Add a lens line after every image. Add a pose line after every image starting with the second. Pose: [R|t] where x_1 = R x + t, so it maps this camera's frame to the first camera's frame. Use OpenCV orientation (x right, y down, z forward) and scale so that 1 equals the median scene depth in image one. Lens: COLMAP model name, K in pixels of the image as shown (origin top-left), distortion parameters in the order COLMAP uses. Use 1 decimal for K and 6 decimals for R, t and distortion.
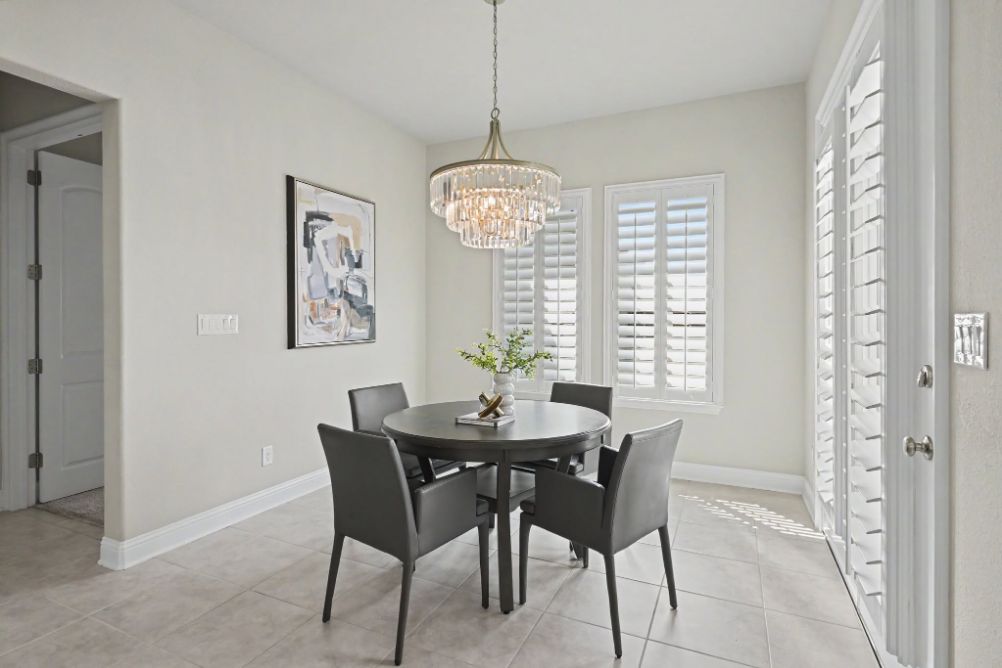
lens RADIAL K [[508.0, 0, 502.4], [0, 508.0, 319.2], [0, 0, 1]] dist [-0.000495, -0.000336]
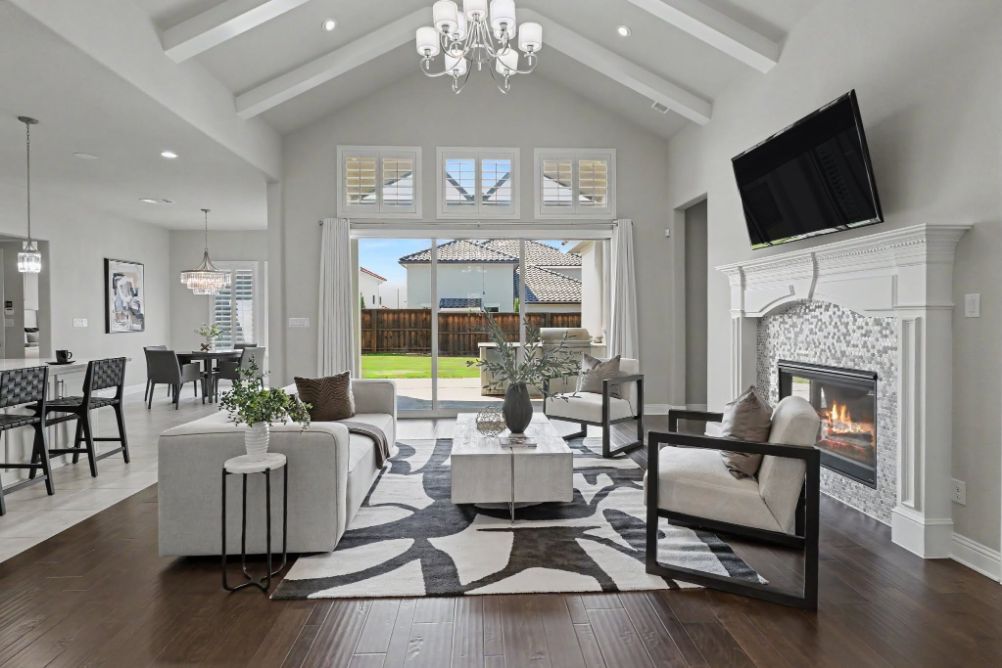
lens RADIAL K [[508.0, 0, 502.4], [0, 508.0, 319.2], [0, 0, 1]] dist [-0.000495, -0.000336]
pose [[0.888464, -0.012520, 0.458776, 0.116165], [0.011520, 0.999921, 0.004978, 0.003108], [-0.458802, 0.000862, 0.888538, -1.799177]]
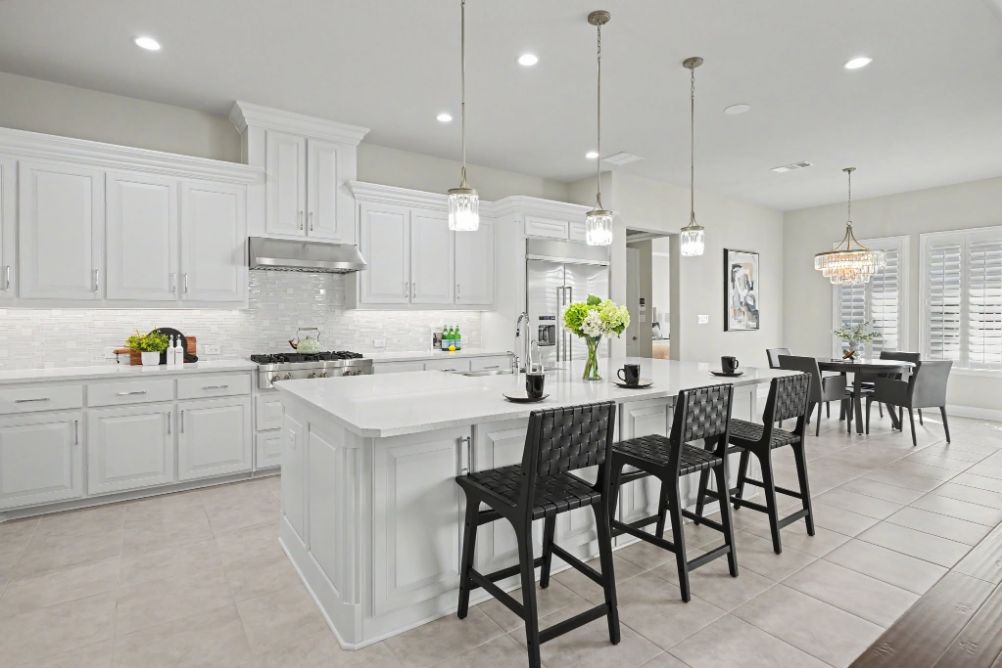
lens RADIAL K [[508.0, 0, 502.4], [0, 508.0, 319.2], [0, 0, 1]] dist [-0.000495, -0.000336]
pose [[0.864209, -0.000133, -0.503132, -0.152904], [0.001188, 0.999998, 0.001776, 0.003155], [0.503131, -0.002133, 0.864208, -1.219714]]
